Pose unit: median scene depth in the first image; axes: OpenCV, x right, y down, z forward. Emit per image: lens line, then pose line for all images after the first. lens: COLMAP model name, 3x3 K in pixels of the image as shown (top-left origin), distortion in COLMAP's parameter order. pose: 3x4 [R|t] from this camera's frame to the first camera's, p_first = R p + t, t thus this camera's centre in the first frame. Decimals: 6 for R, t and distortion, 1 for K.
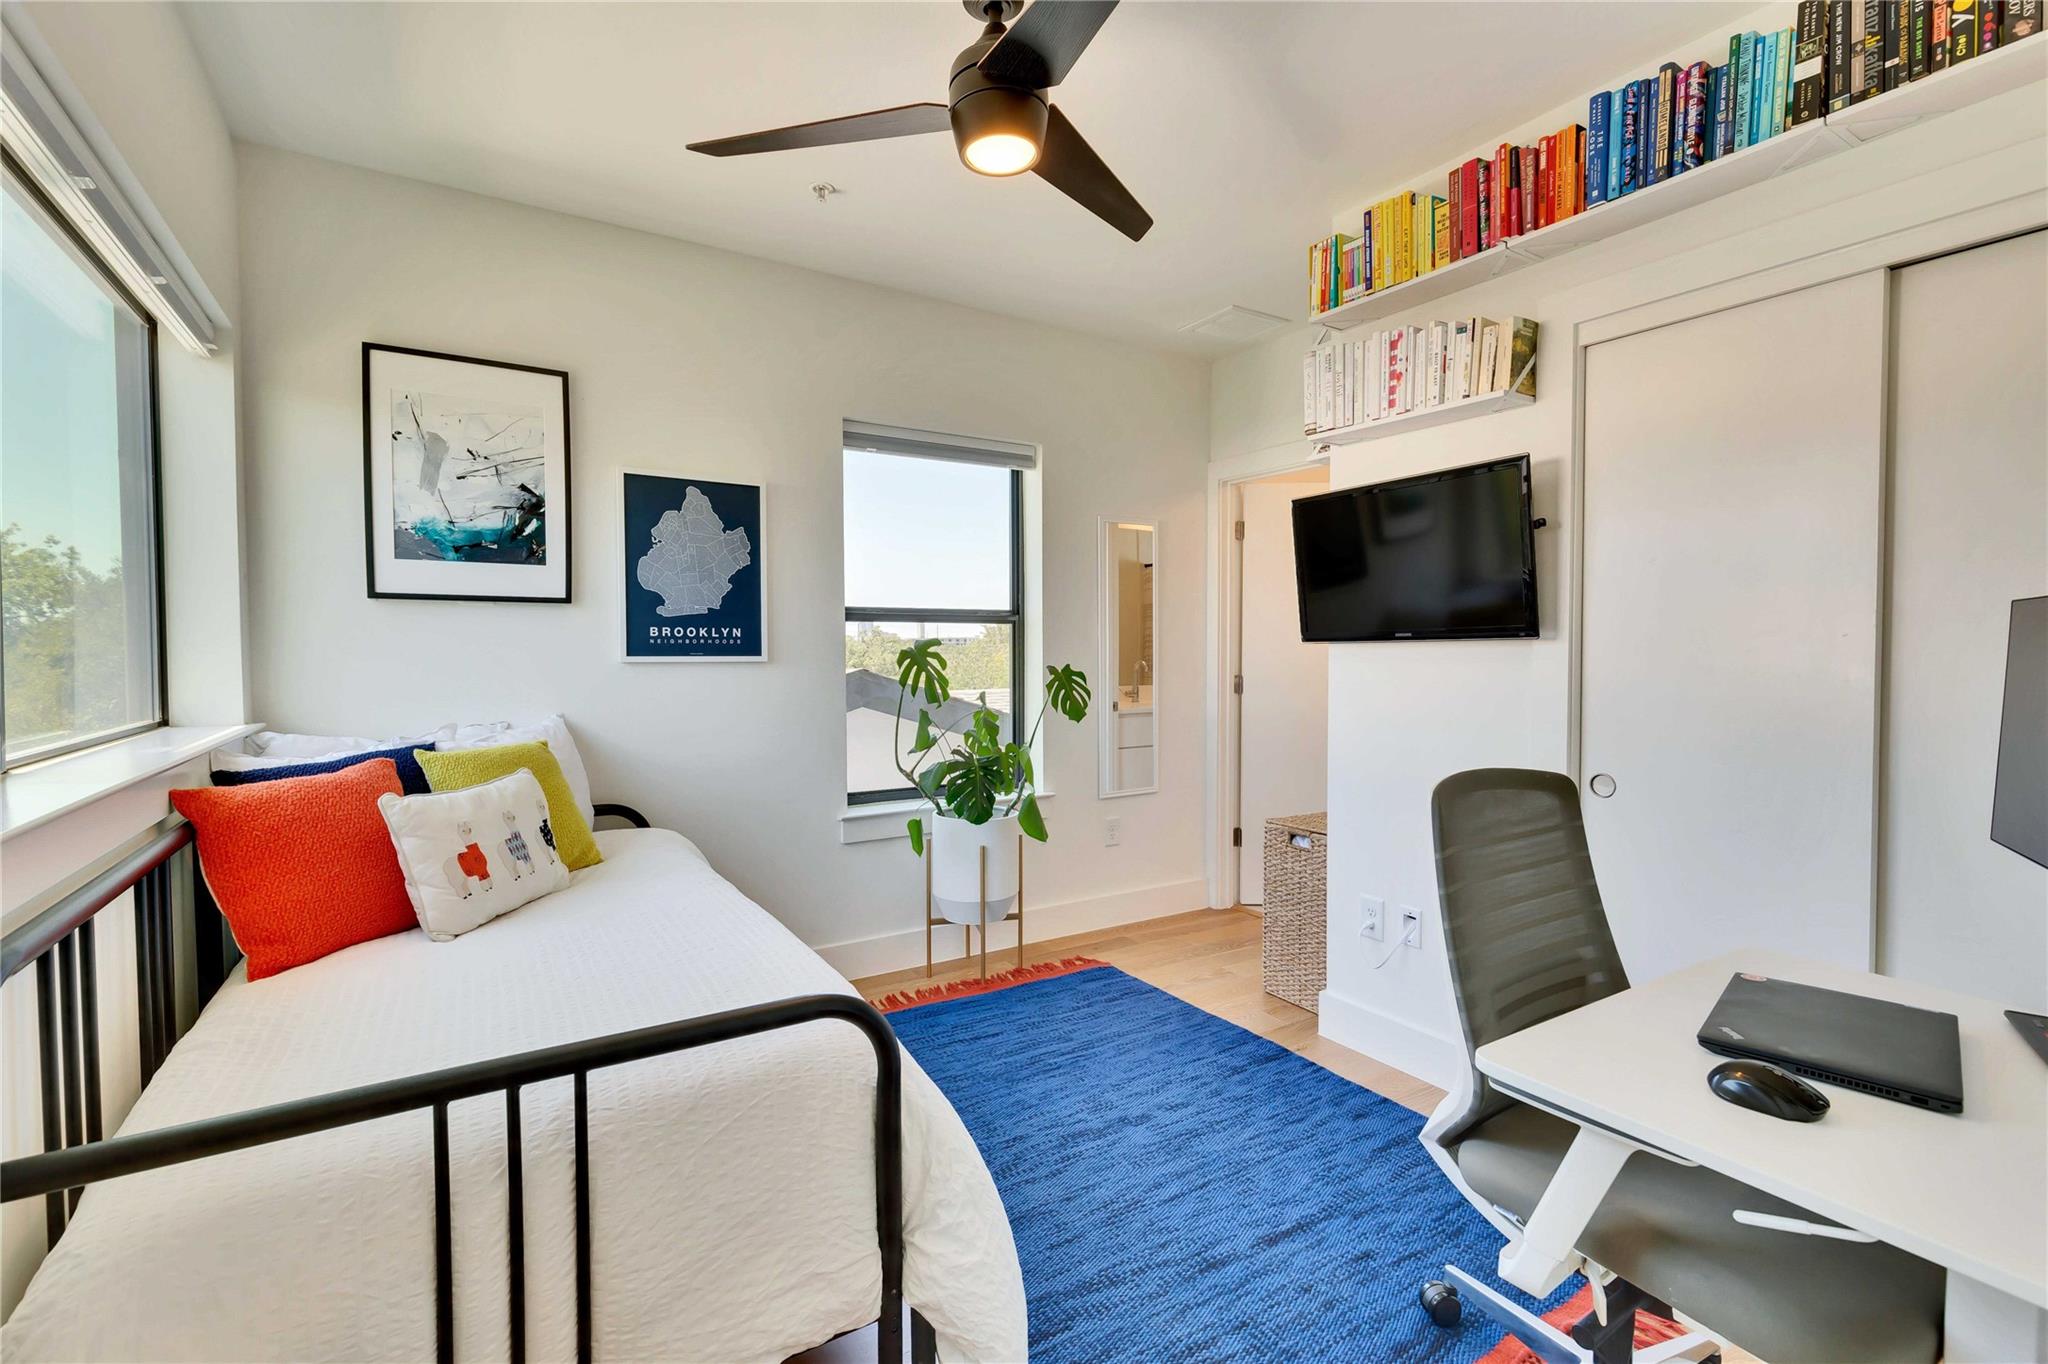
lens RADIAL K [[915.5, 0, 1022.7], [0, 915.5, 678.0], [0, 0, 1]] dist [0.000518, 0.000179]
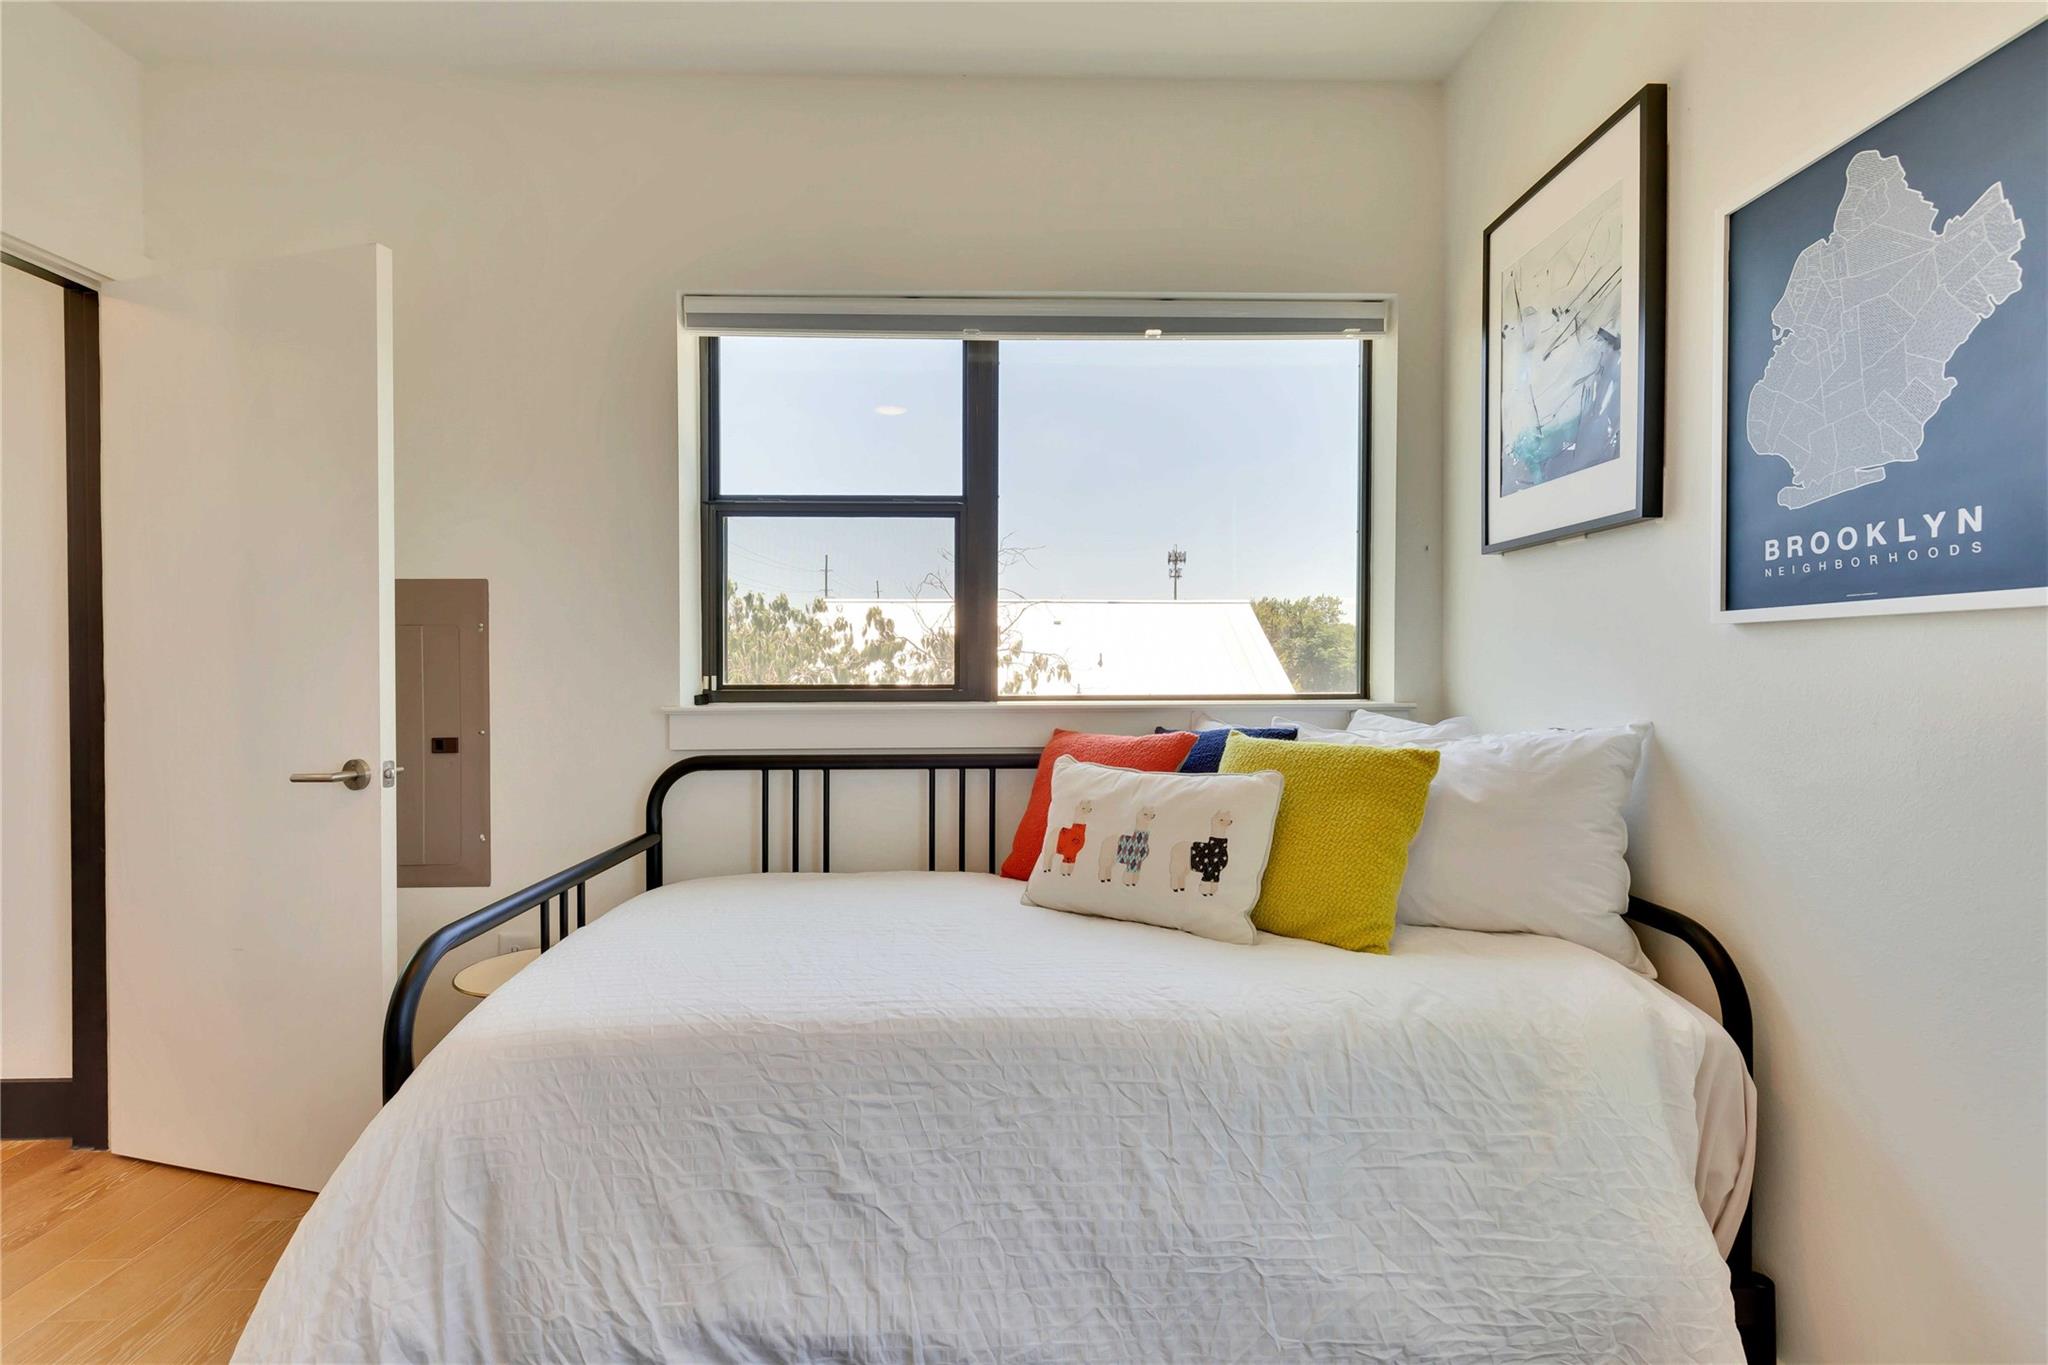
lens RADIAL K [[924.8, 0, 1024.0], [0, 924.8, 682.5], [0, 0, 1]] dist [0.005513, -0.000025]
pose [[-0.510931, 0.016802, -0.859458, 0.150970], [-0.022179, 0.999218, 0.032719, 0.005043], [0.859336, 0.035779, -0.510159, 0.917490]]
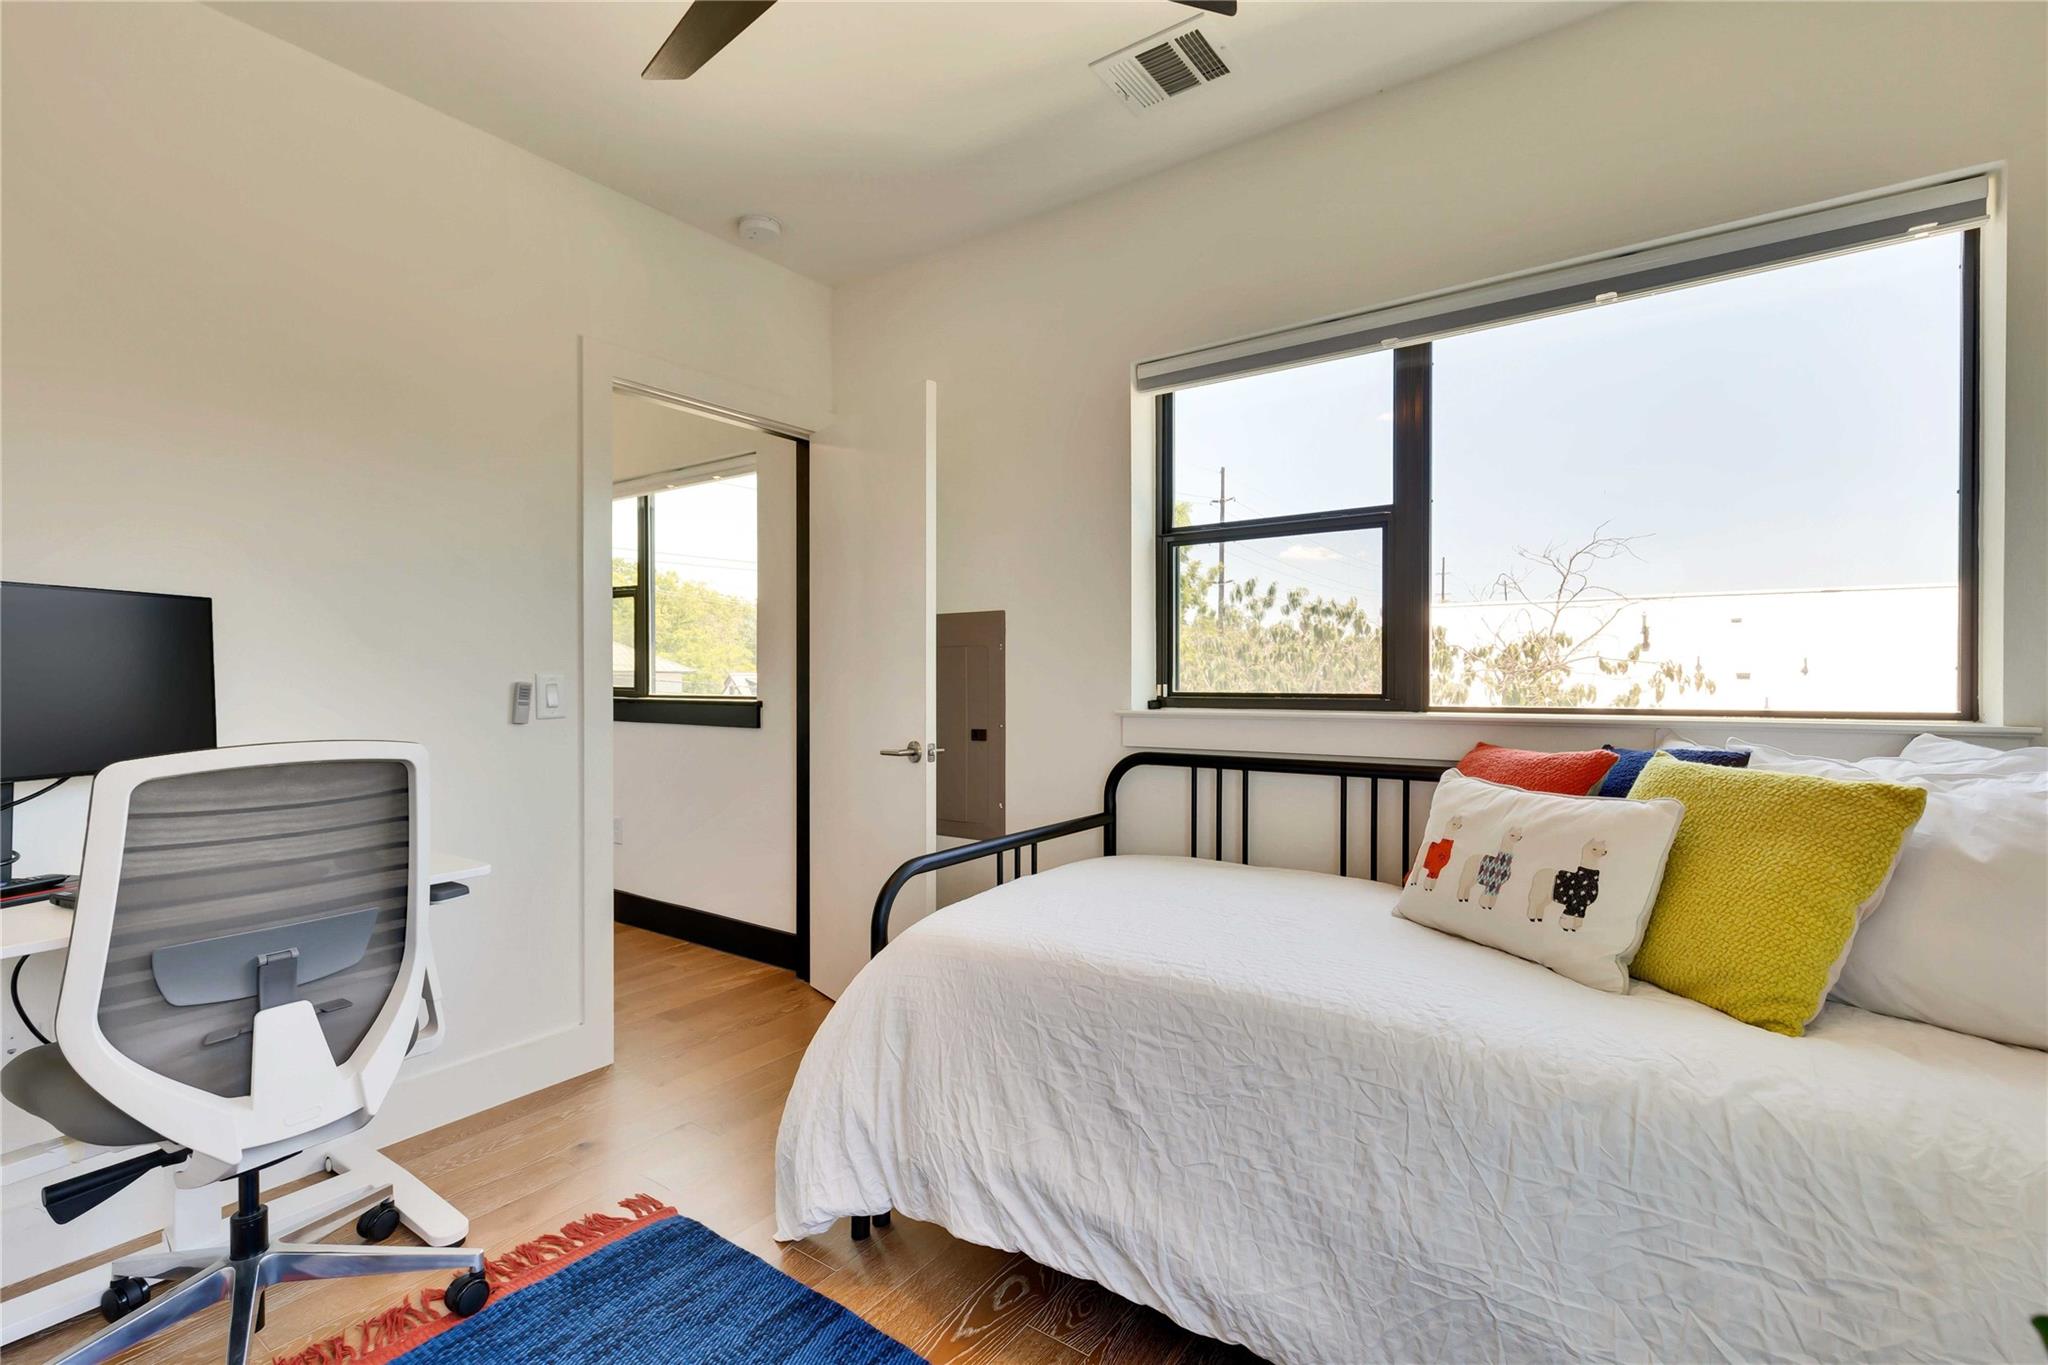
lens RADIAL K [[915.5, 0, 1022.7], [0, 915.5, 678.5], [0, 0, 1]] dist [0.000518, 0.000179]
pose [[-0.924570, 0.004026, -0.380991, 0.081827], [-0.007587, 0.999551, 0.028976, 0.000122], [0.380937, 0.029681, -0.924124, 1.072666]]
